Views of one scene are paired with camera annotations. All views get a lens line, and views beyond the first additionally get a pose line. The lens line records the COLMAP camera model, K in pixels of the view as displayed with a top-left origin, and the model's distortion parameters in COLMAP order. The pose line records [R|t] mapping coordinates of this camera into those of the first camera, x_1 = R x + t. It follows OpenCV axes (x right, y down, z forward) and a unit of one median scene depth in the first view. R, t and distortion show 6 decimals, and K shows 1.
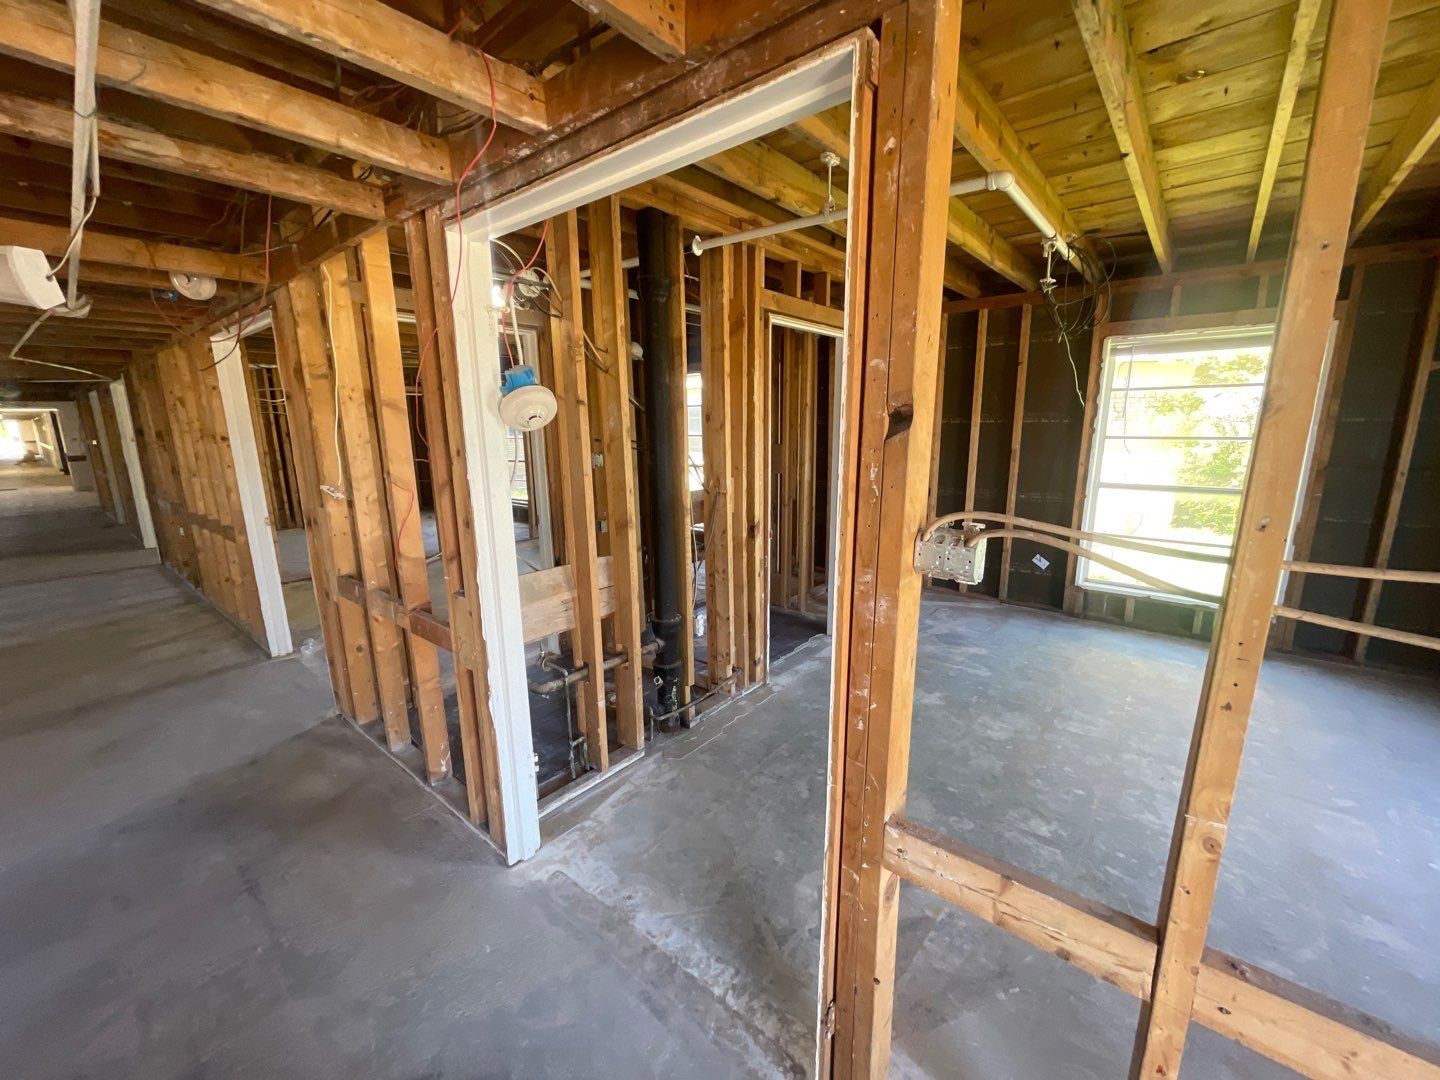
lens RADIAL K [[576.9, 0, 712.8], [0, 576.9, 542.9], [0, 0, 1]] dist [0.000522, 0.000155]
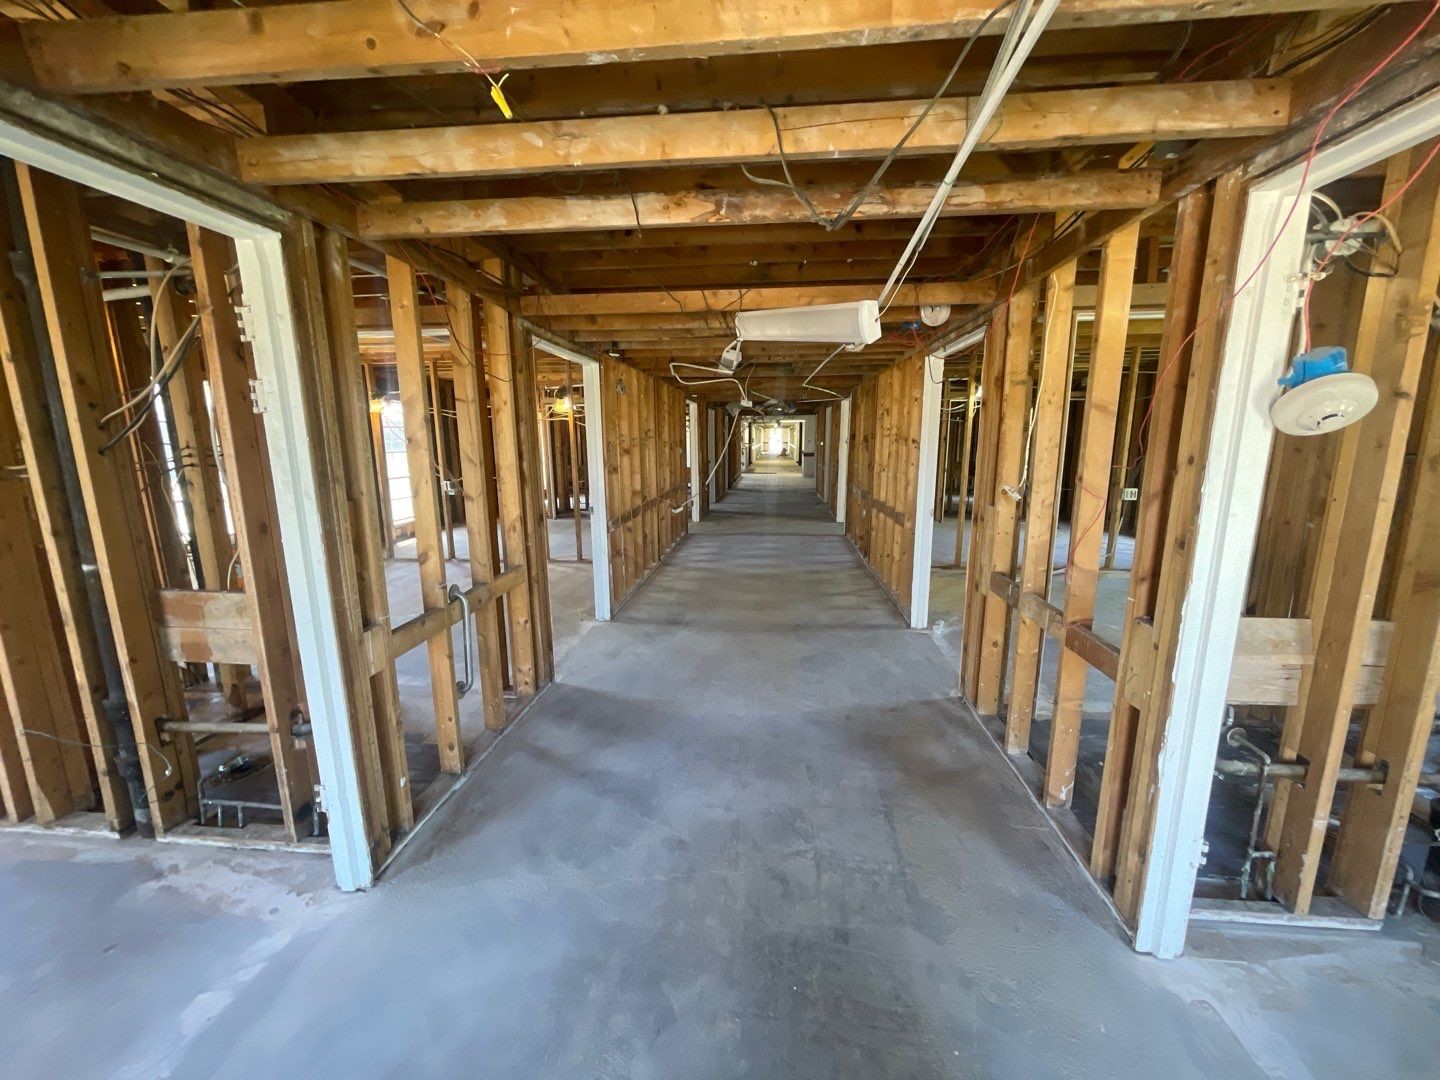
lens RADIAL K [[576.9, 0, 714.4], [0, 576.9, 544.0], [0, 0, 1]] dist [0.000522, 0.000155]
pose [[0.571400, 0.158771, -0.805167, -0.104556], [-0.168325, 0.982922, 0.074367, 0.015805], [0.803224, 0.093036, 0.588367, -0.040393]]
